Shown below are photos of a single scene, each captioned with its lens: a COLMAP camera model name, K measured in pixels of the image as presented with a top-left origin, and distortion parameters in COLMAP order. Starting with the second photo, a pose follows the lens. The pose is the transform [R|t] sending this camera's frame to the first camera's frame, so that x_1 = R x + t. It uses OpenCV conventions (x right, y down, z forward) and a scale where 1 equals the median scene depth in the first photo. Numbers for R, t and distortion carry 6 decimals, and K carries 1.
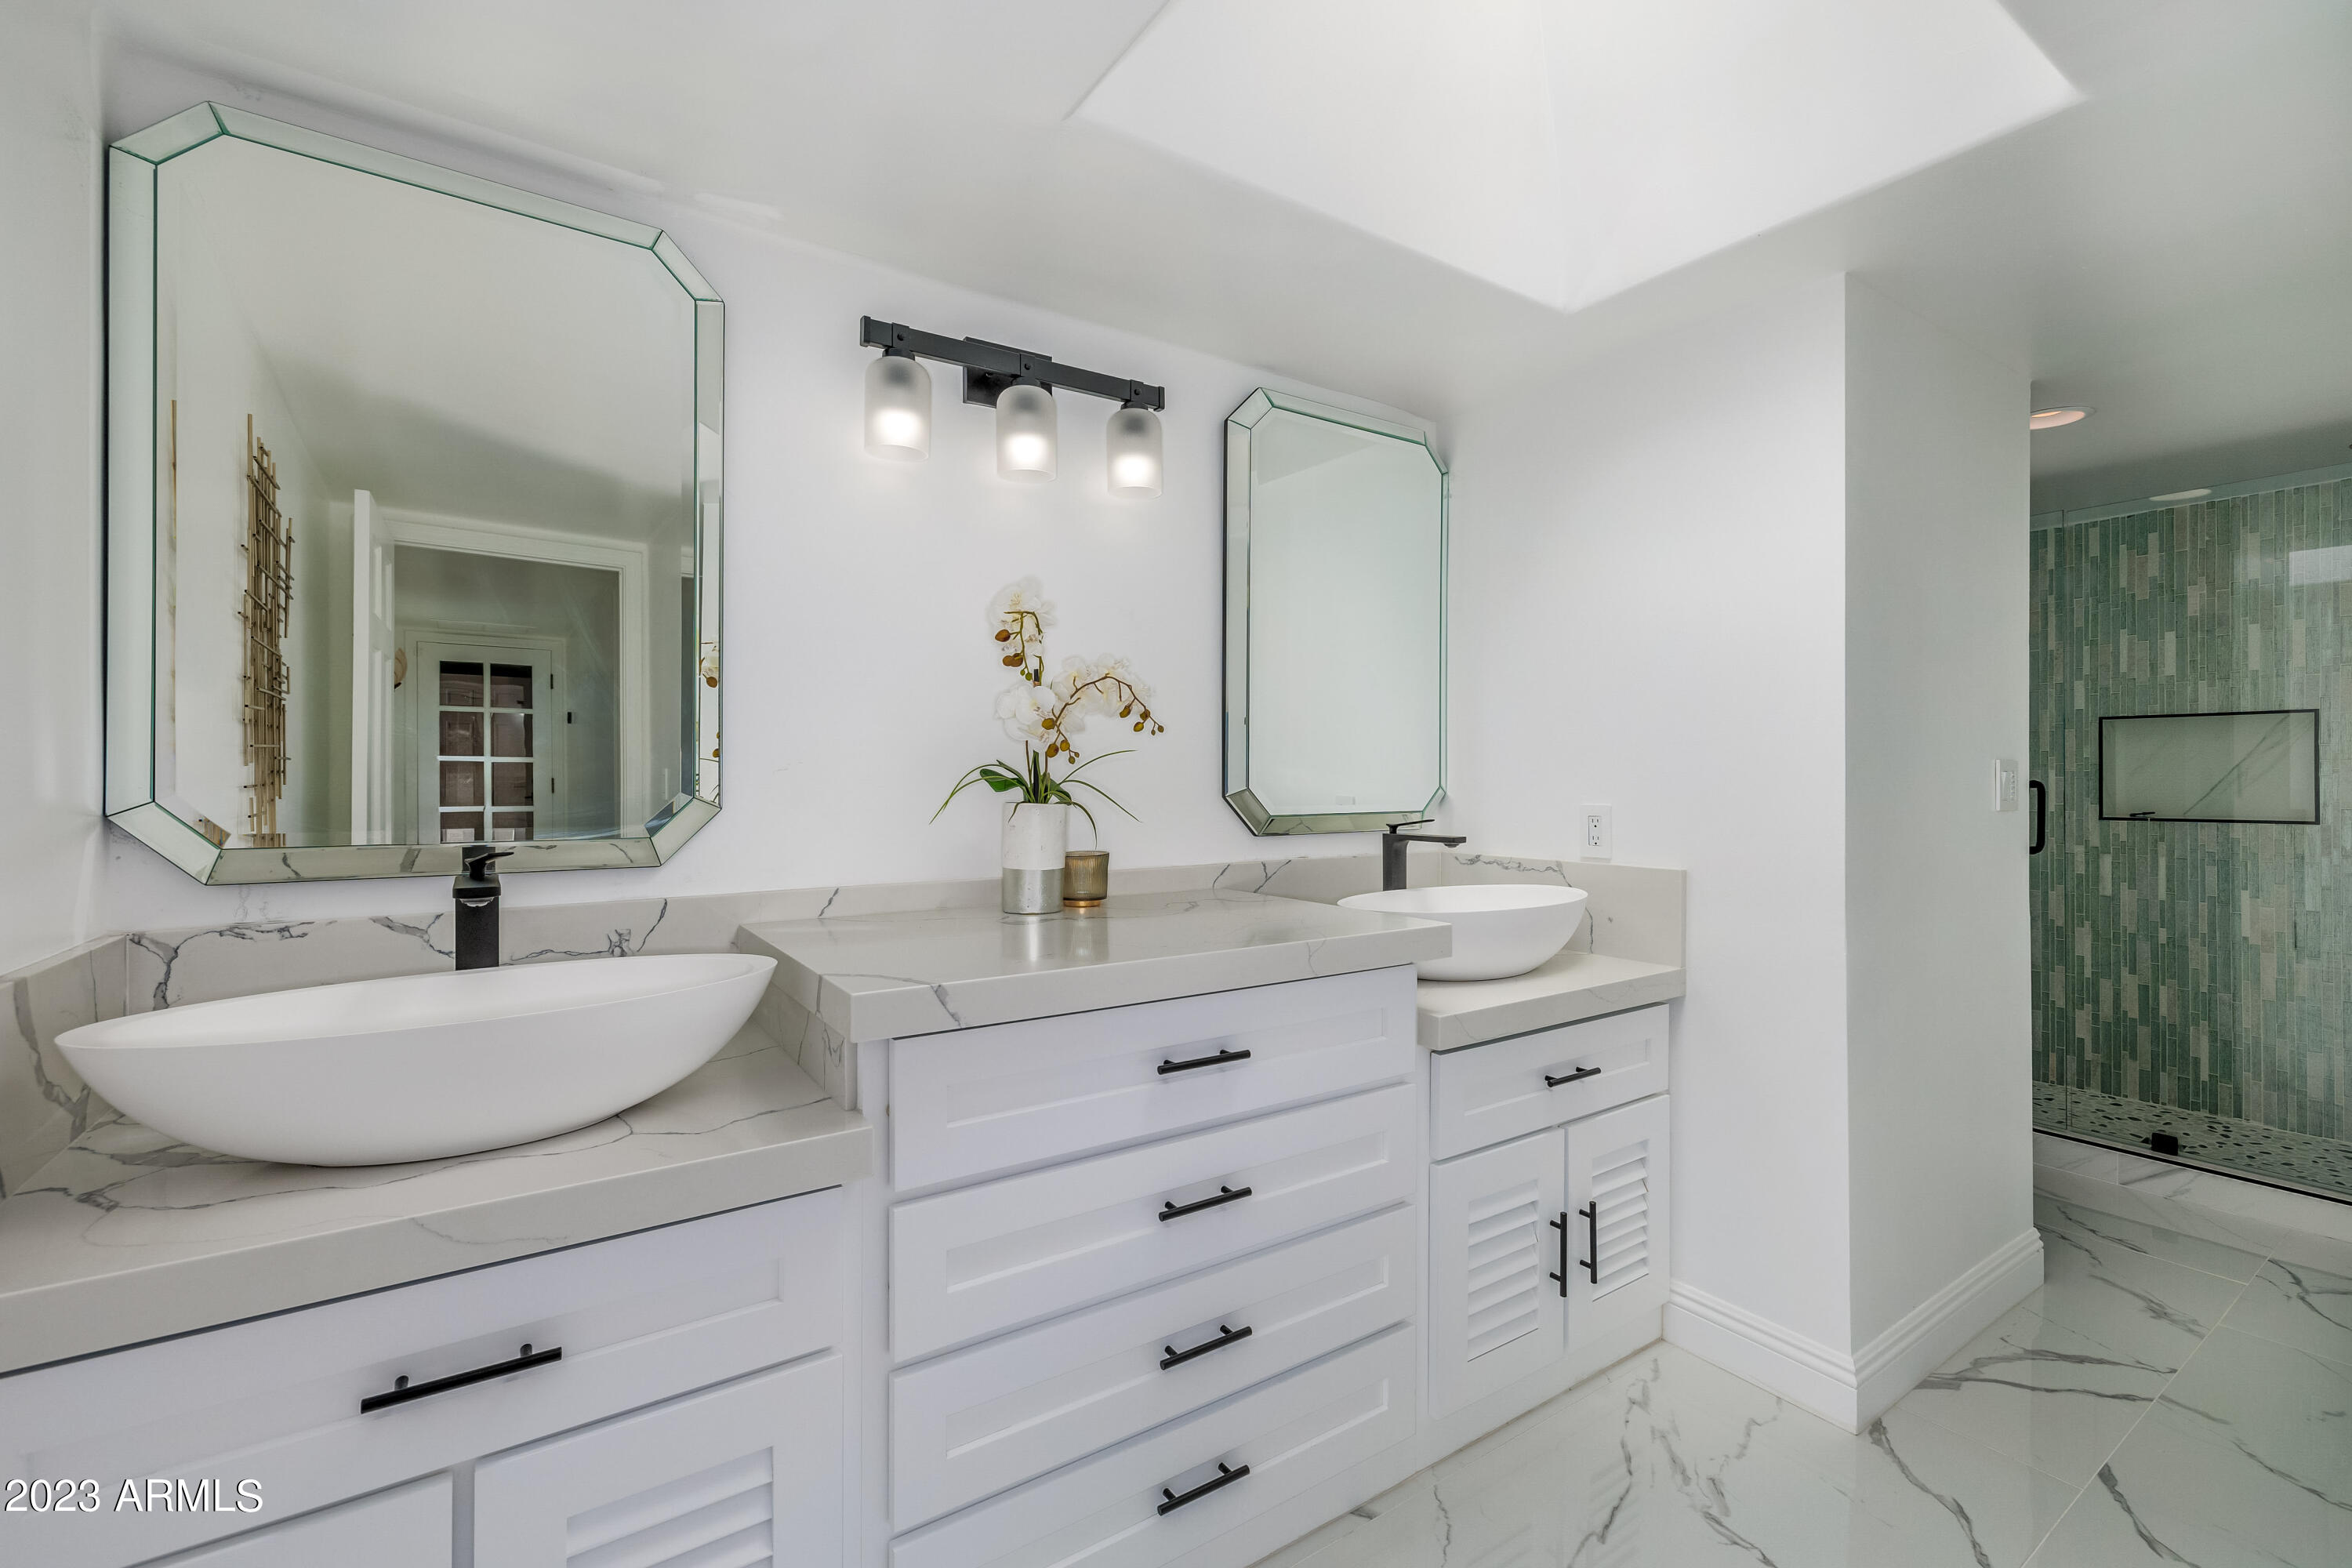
lens RADIAL K [[995.8, 0, 1113.3], [0, 995.8, 775.6], [0, 0, 1]] dist [0.004167, 0.000375]
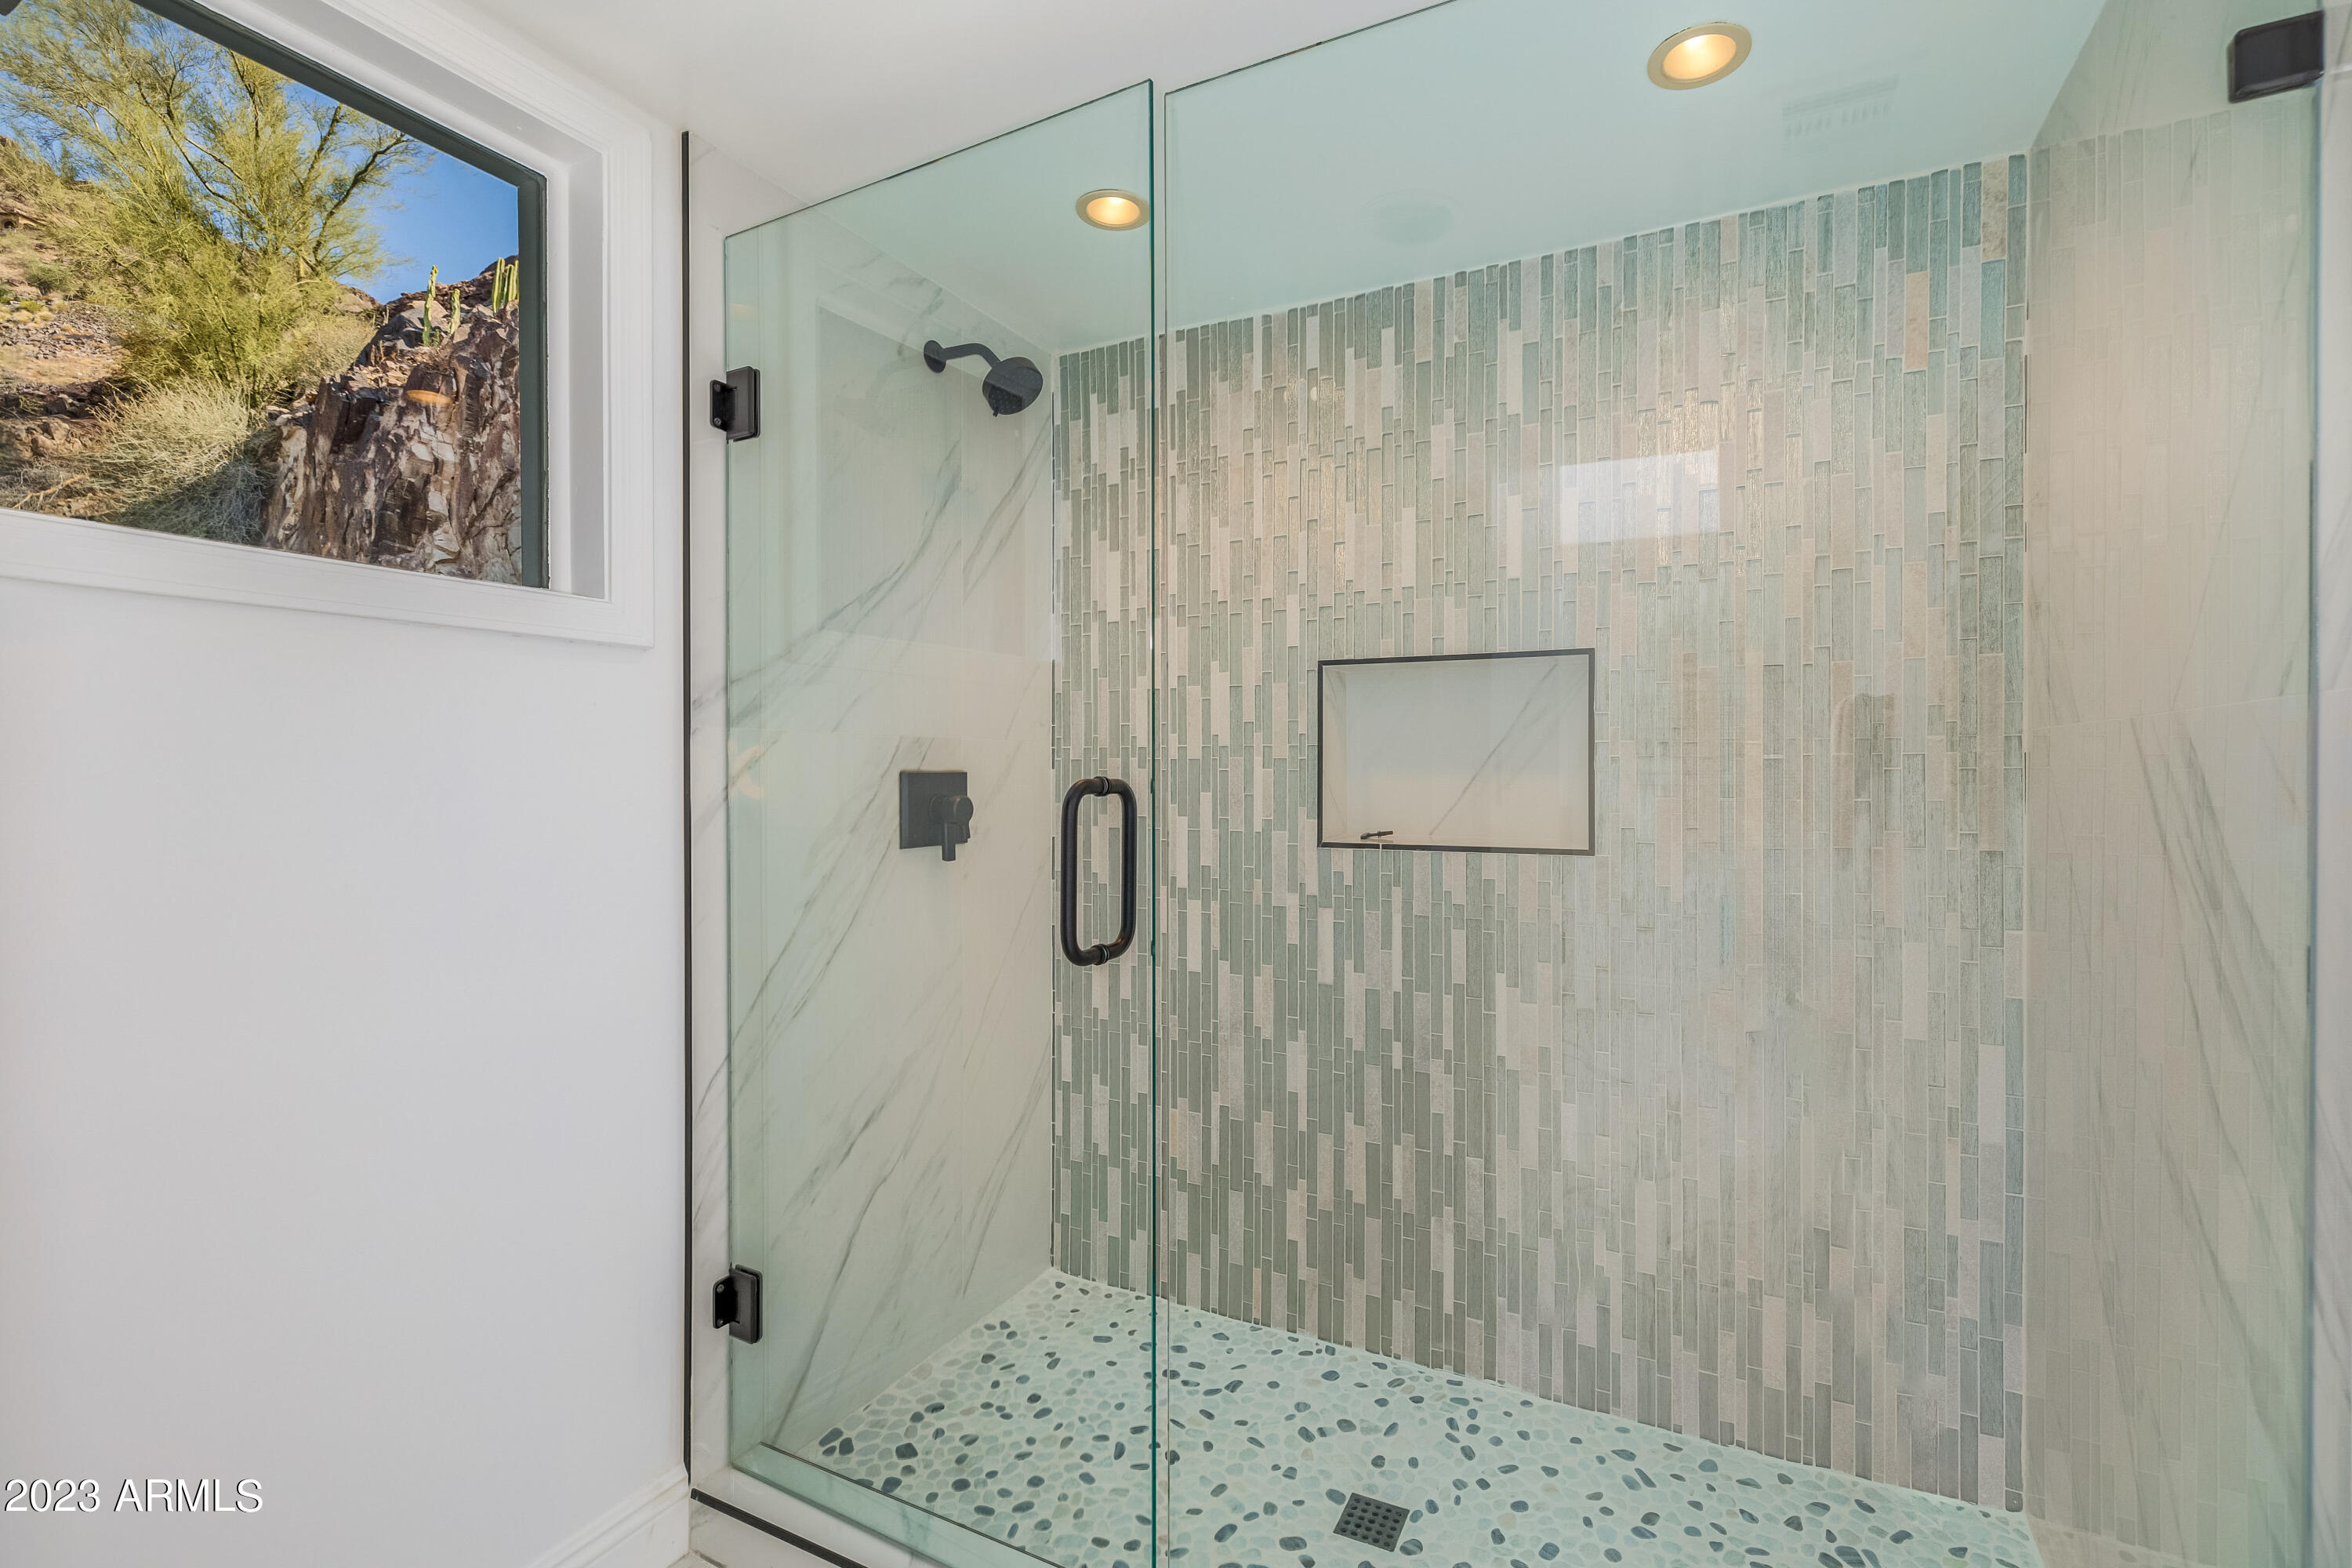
lens RADIAL K [[995.8, 0, 1172.1], [0, 995.8, 771.0], [0, 0, 1]] dist [0.004167, 0.000375]
pose [[0.835745, -0.007288, 0.549069, 0.641321], [-0.000347, 0.999905, 0.013801, -0.005424], [-0.549118, -0.011725, 0.835663, 0.608015]]
